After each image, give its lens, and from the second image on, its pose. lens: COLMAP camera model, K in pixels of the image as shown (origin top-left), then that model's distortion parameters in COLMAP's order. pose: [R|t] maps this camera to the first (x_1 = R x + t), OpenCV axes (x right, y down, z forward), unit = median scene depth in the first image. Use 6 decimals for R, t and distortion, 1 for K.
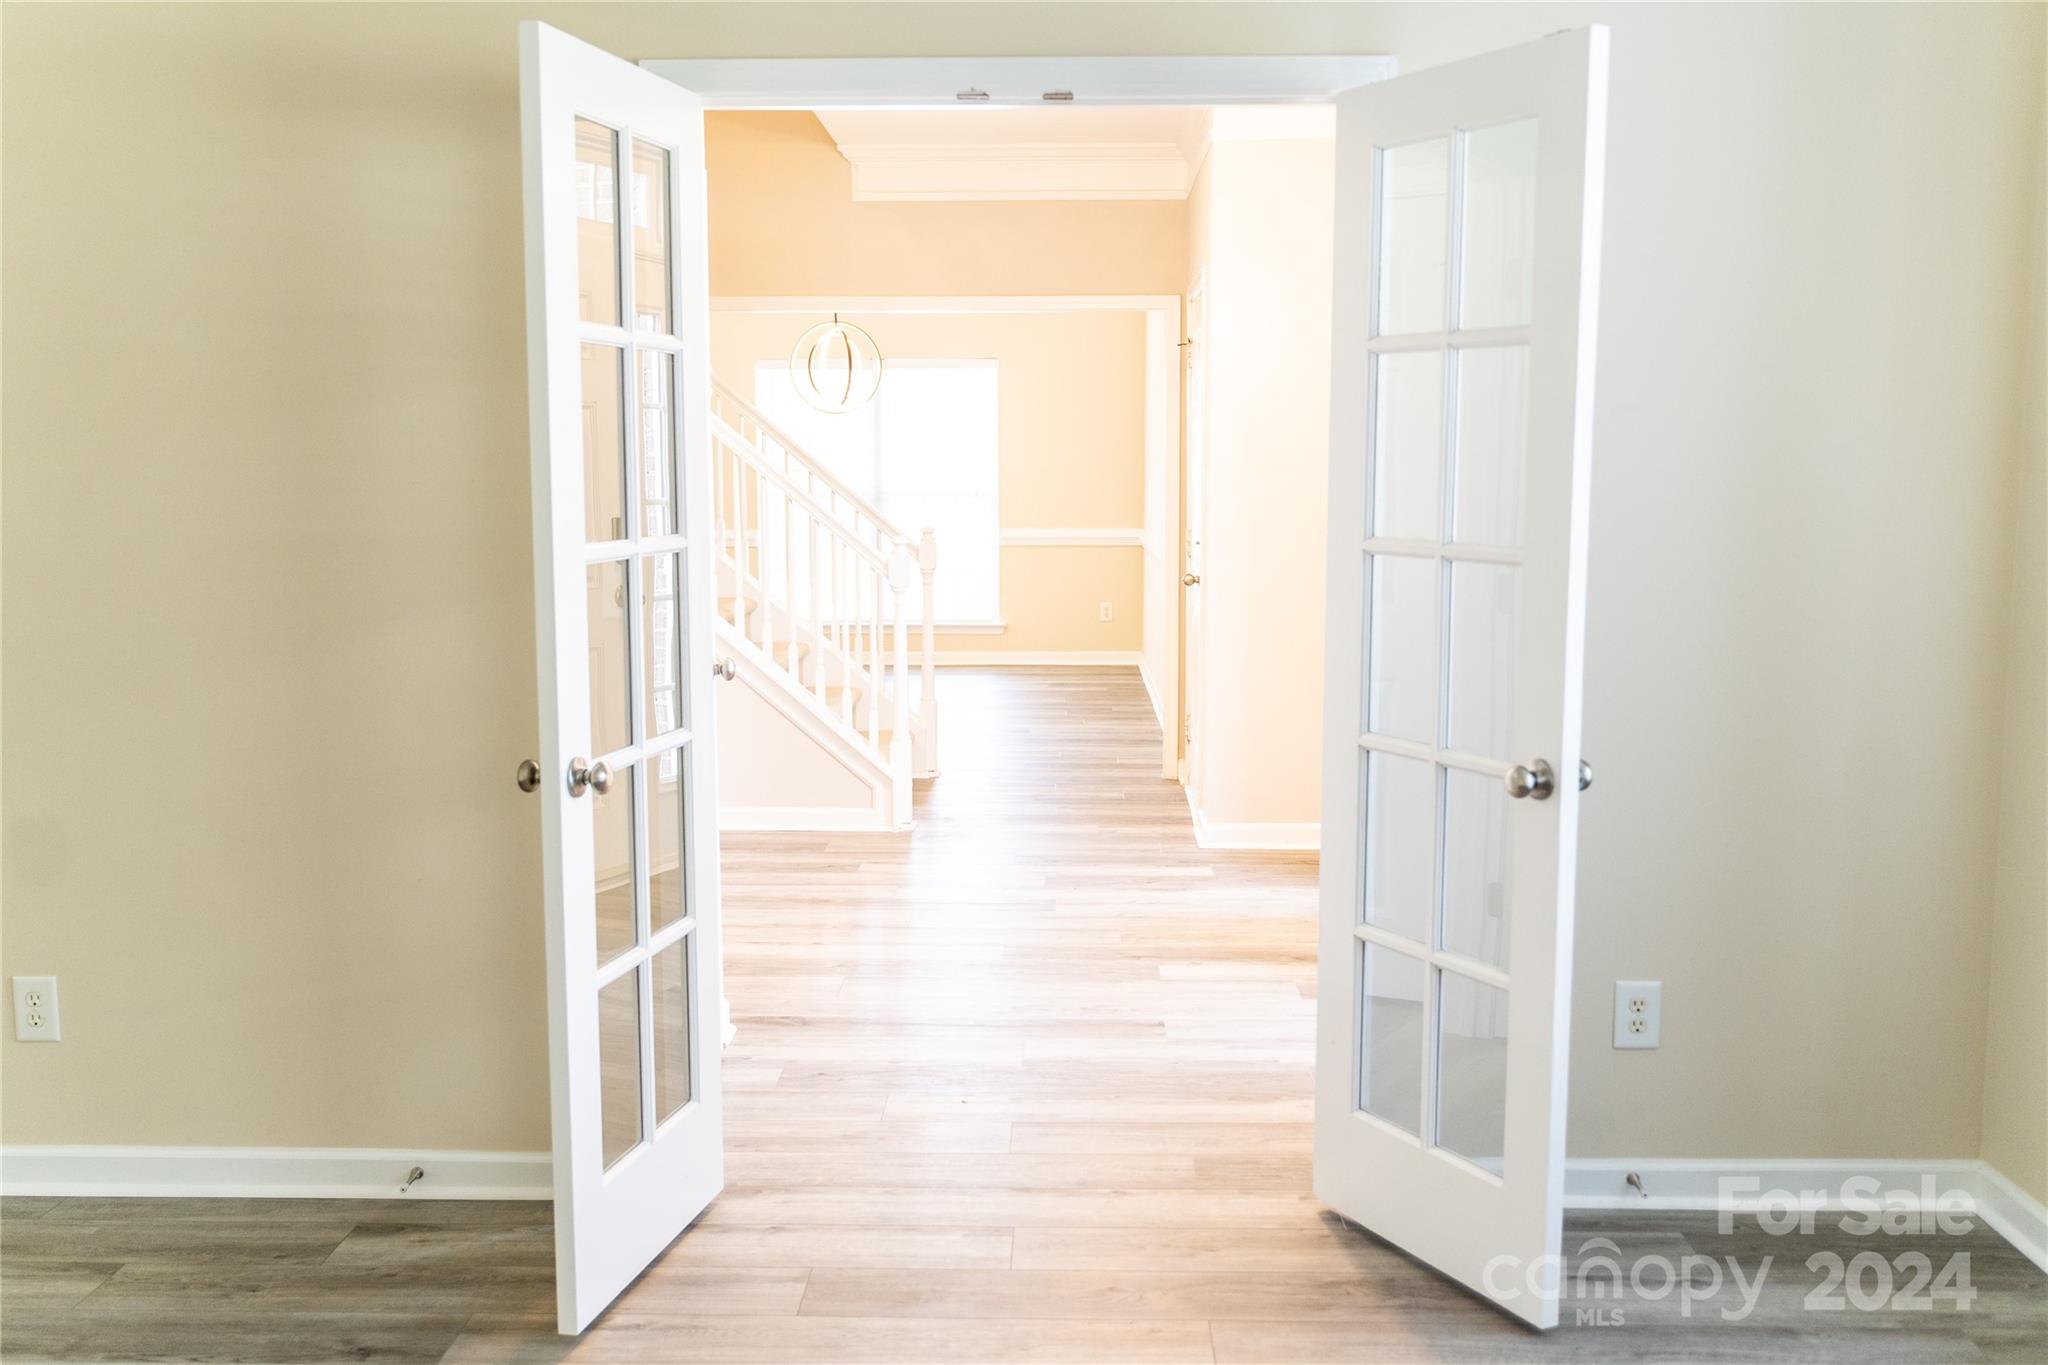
lens RADIAL K [[1737.1, 0, 1024.0], [0, 1737.1, 682.5], [0, 0, 1]] dist [0.002135, 0.002295]
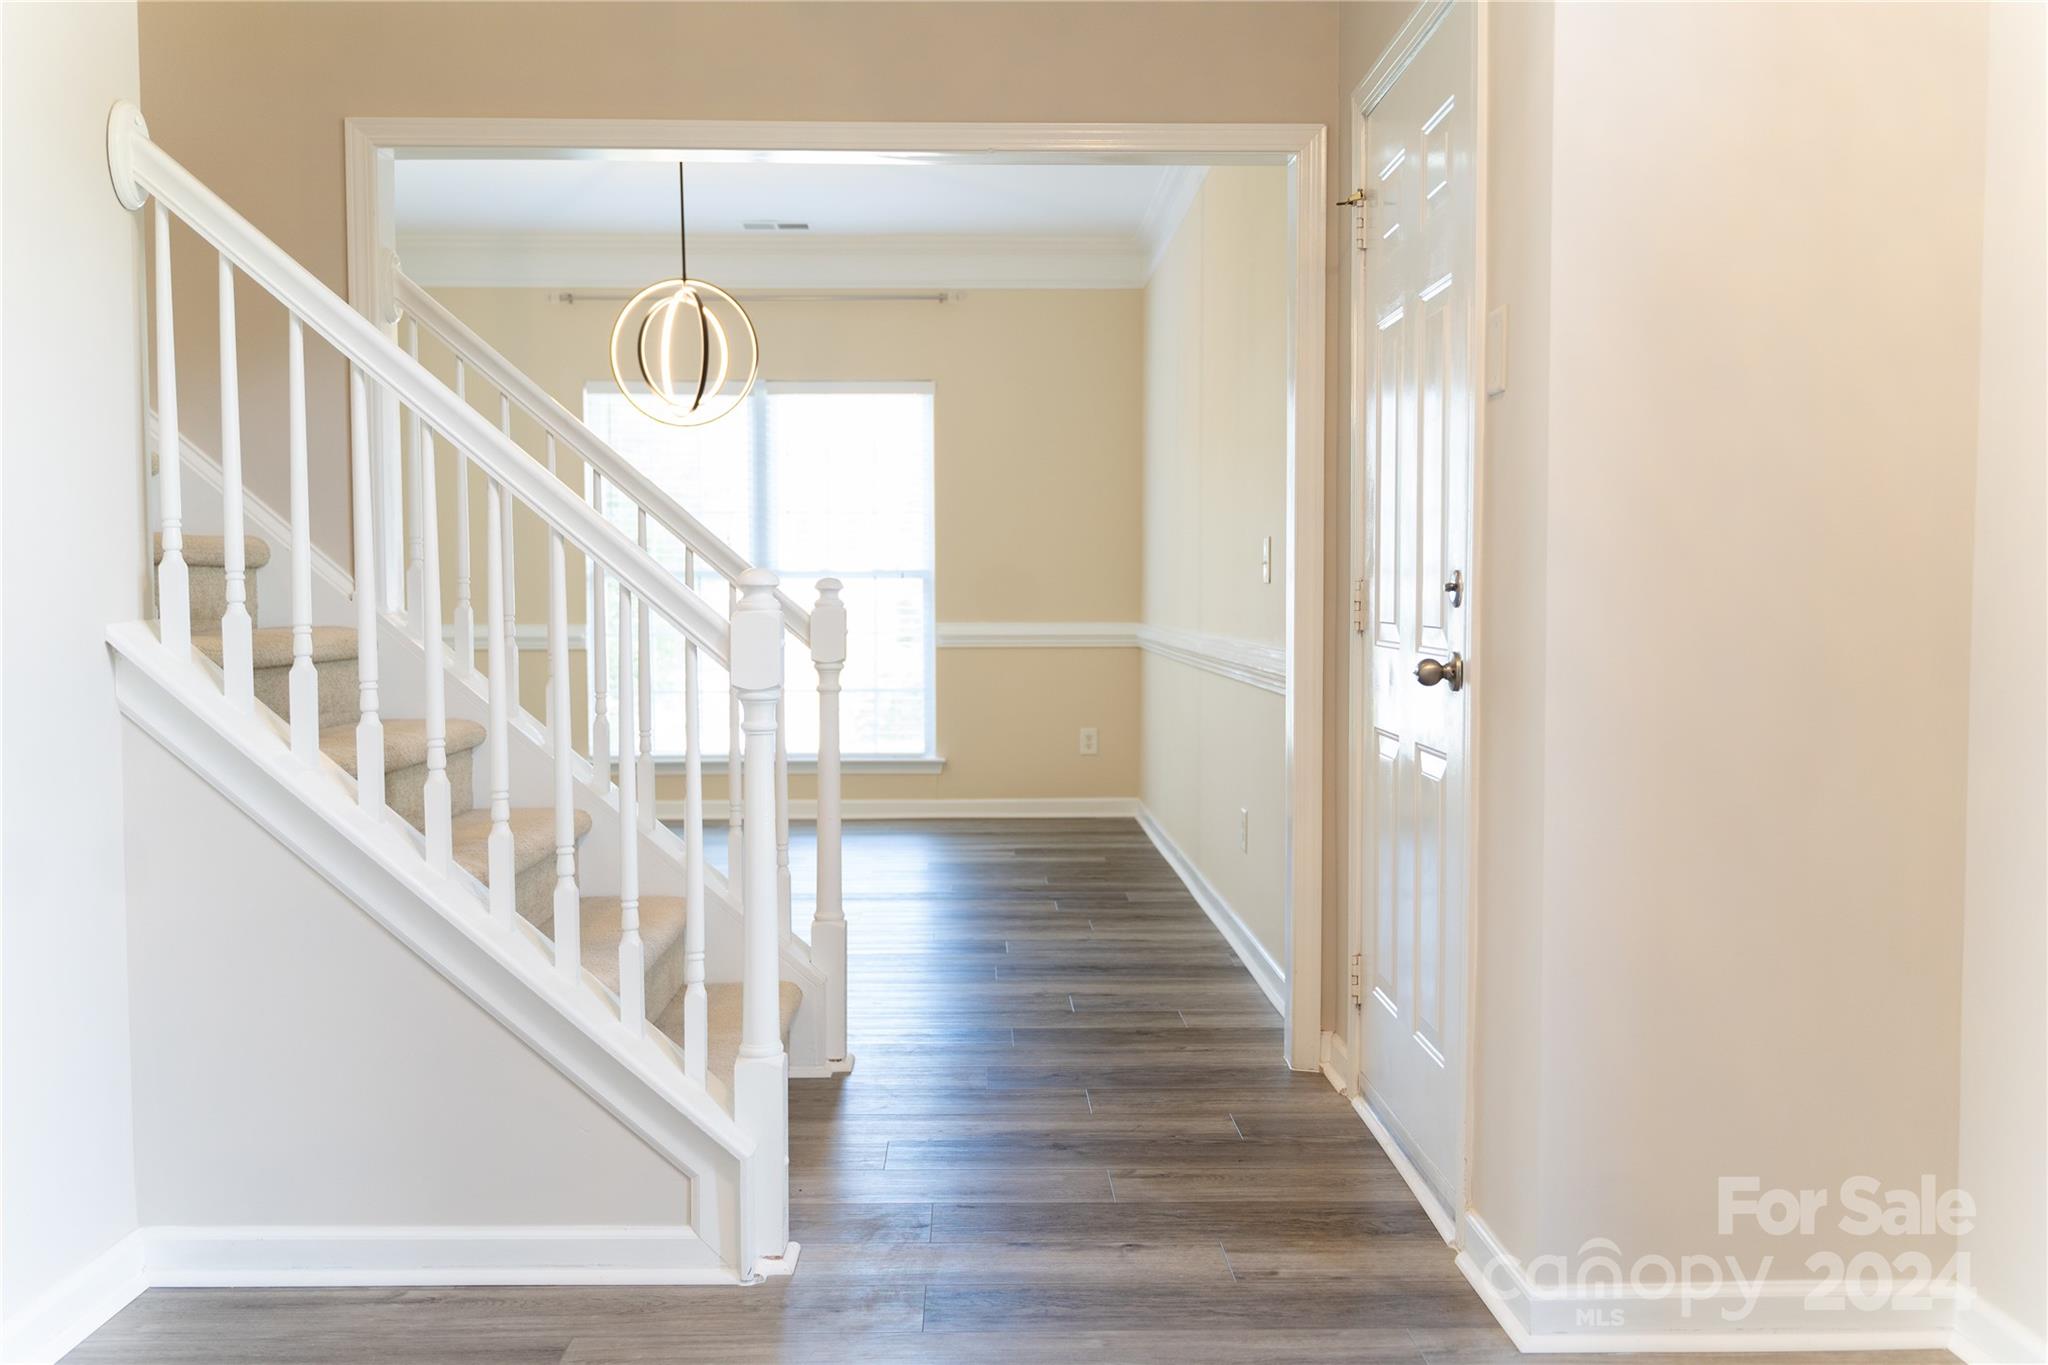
lens RADIAL K [[1716.1, 0, 1024.0], [0, 1716.1, 682.5], [0, 0, 1]] dist [-0.054022, -0.000506]
pose [[0.998400, 0.001916, 0.056514, -0.024585], [0.002214, 0.997335, -0.072928, -0.020534], [-0.056504, 0.072936, 0.995735, 0.457202]]
